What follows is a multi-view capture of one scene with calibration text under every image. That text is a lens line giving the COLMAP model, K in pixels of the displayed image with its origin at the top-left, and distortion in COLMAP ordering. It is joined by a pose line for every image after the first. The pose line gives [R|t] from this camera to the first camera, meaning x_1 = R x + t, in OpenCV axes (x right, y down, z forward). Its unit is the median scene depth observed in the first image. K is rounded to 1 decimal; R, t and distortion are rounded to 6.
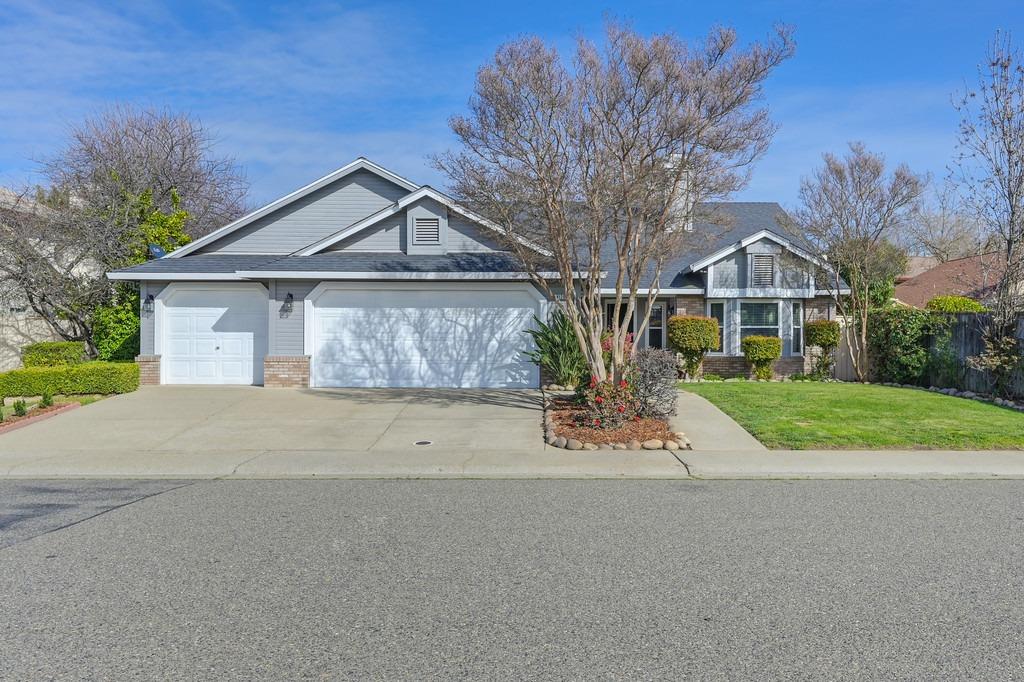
lens RADIAL K [[857.4, 0, 512.0], [0, 857.4, 341.0], [0, 0, 1]] dist [-0.002831, -0.001200]
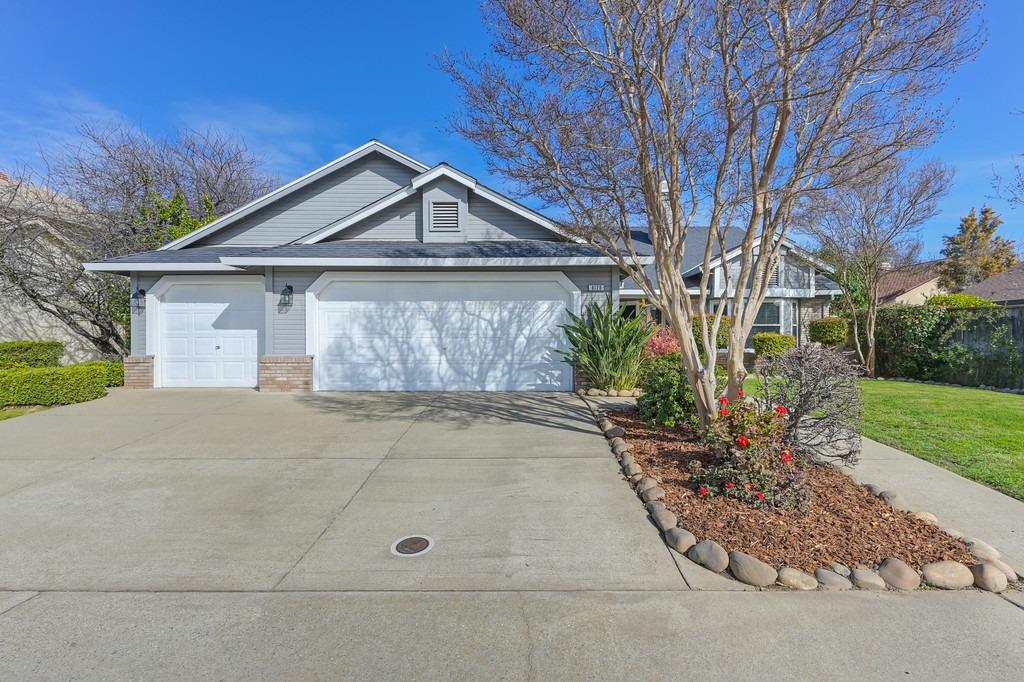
lens RADIAL K [[479.2, 0, 512.6], [0, 479.2, 344.5], [0, 0, 1]] dist [0.010615, -0.000444]
pose [[0.999965, -0.004057, 0.007366, -0.033447], [0.004021, 0.999980, 0.004897, 0.004872], [-0.007385, -0.004867, 0.999961, 0.492727]]
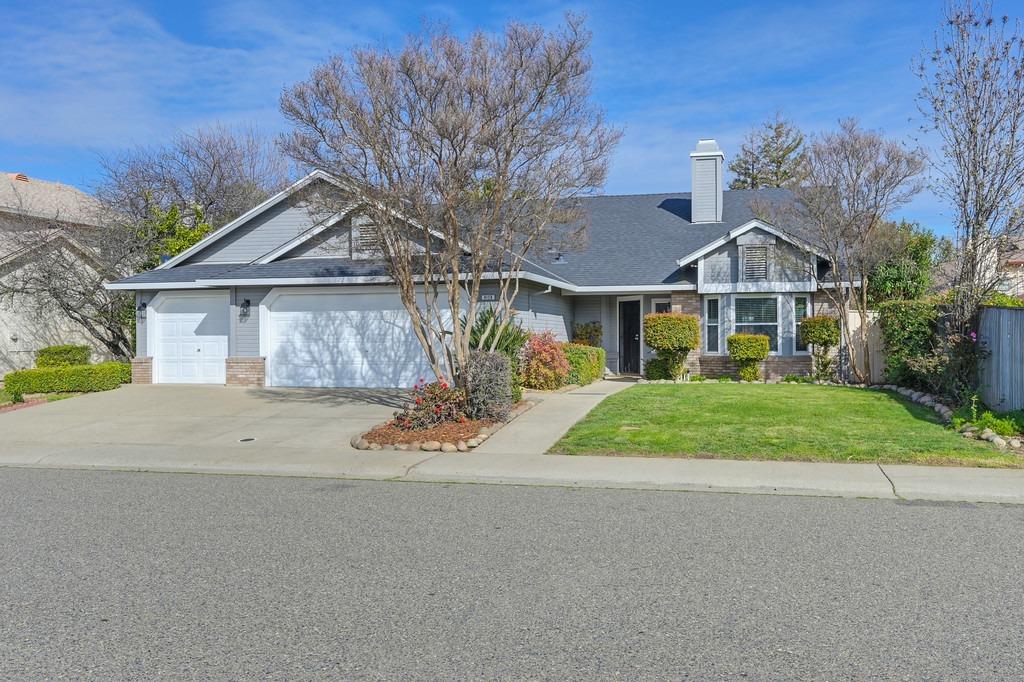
lens RADIAL K [[882.0, 0, 512.0], [0, 882.0, 341.0], [0, 0, 1]] dist [-0.002723, 0.004308]
pose [[0.967366, -0.007199, -0.253279, 0.336585], [0.008194, 0.999962, 0.002874, -0.003431], [0.253249, -0.004855, 0.967389, 0.011552]]
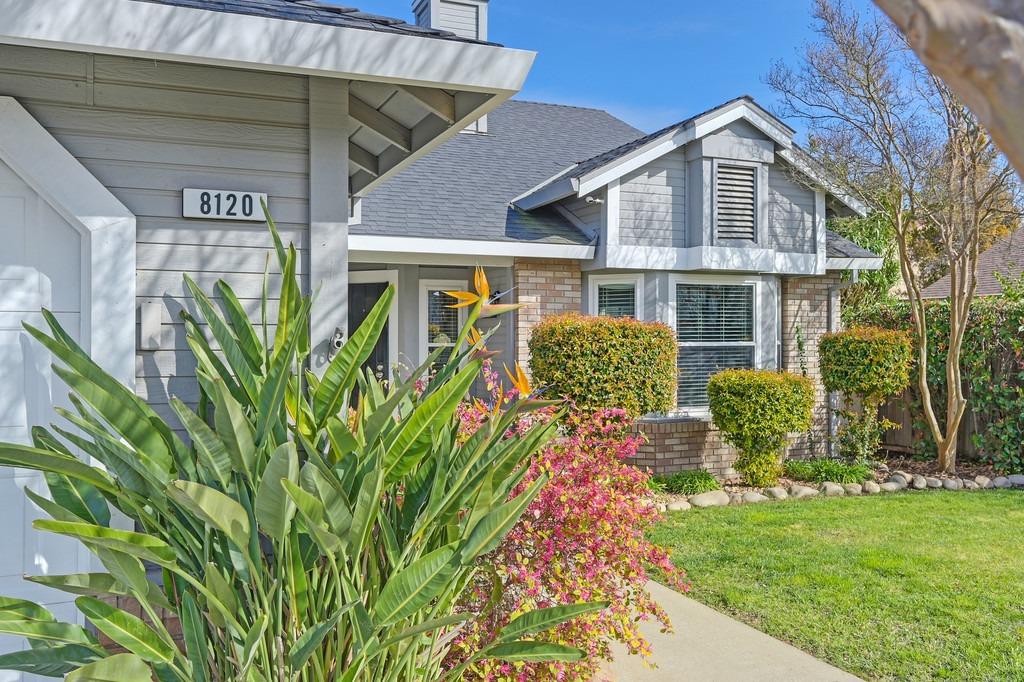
lens RADIAL K [[882.0, 0, 512.0], [0, 882.0, 341.0], [0, 0, 1]] dist [-0.002723, 0.004308]
pose [[0.914192, -0.007177, 0.405218, 0.037338], [0.005562, 0.999971, 0.005161, -0.024883], [-0.405243, -0.002464, 0.914206, 0.804627]]
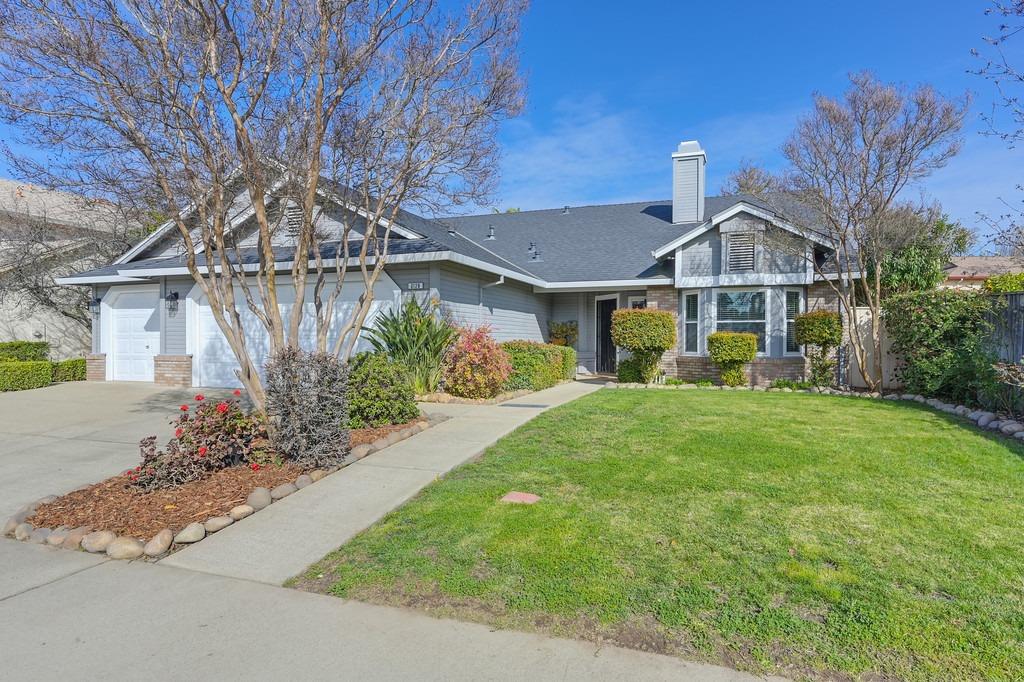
lens RADIAL K [[571.5, 0, 517.3], [0, 571.5, 346.7], [0, 0, 1]] dist [-0.001275, -0.000075]
pose [[0.943331, 0.001280, -0.331850, 0.328573], [0.002456, 0.999938, 0.010839, 0.002133], [0.331844, -0.011040, 0.943270, 0.496387]]
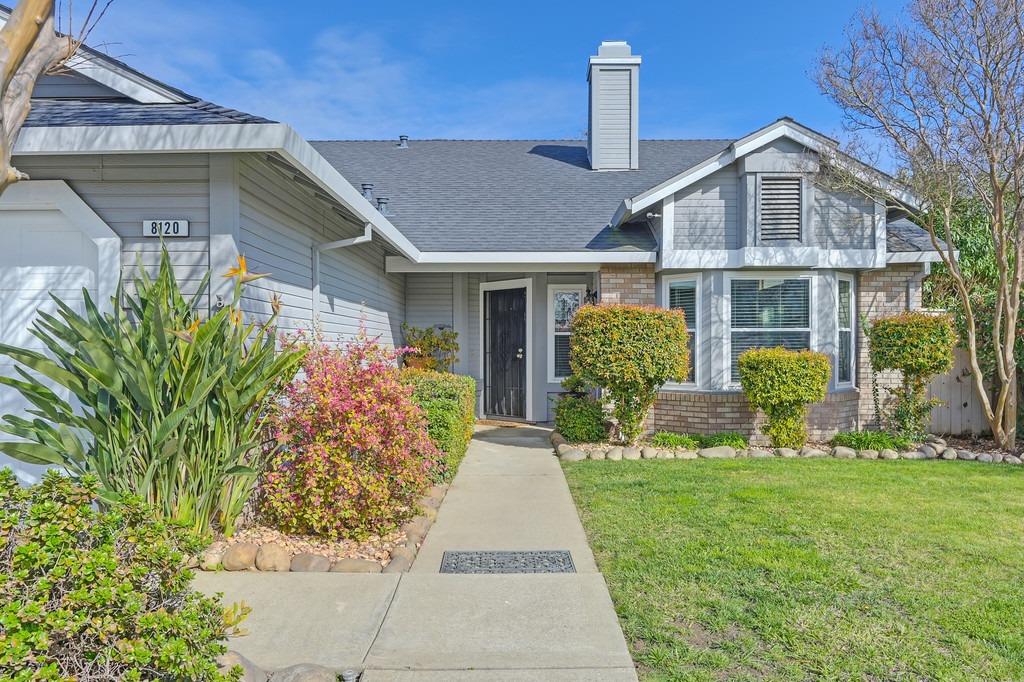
lens RADIAL K [[717.5, 0, 511.8], [0, 717.5, 352.5], [0, 0, 1]] dist [-0.002886, -0.000172]
pose [[0.999965, -0.005973, 0.005911, 0.172547], [0.005934, 0.999960, 0.006647, -0.008466], [-0.005950, -0.006612, 0.999960, 0.732944]]
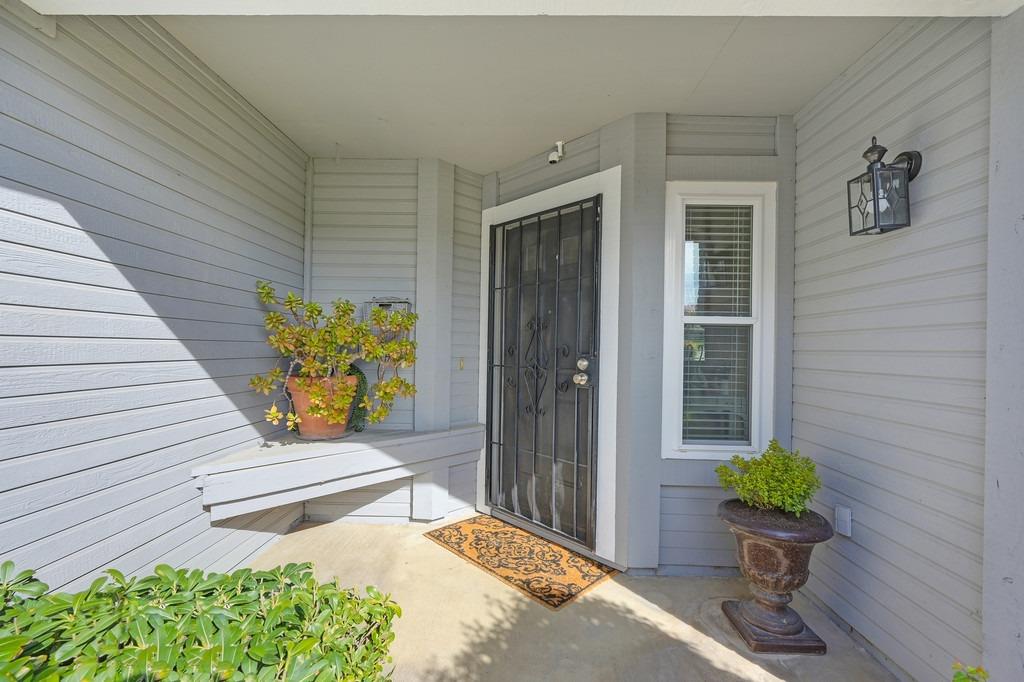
lens RADIAL K [[478.4, 0, 512.0], [0, 478.4, 341.0], [0, 0, 1]] dist [0.000079, -0.000002]
pose [[0.999881, 0.009344, -0.012243, 0.162963], [-0.009434, 0.999929, -0.007339, -0.012109], [0.012174, 0.007454, 0.999898, 1.185877]]
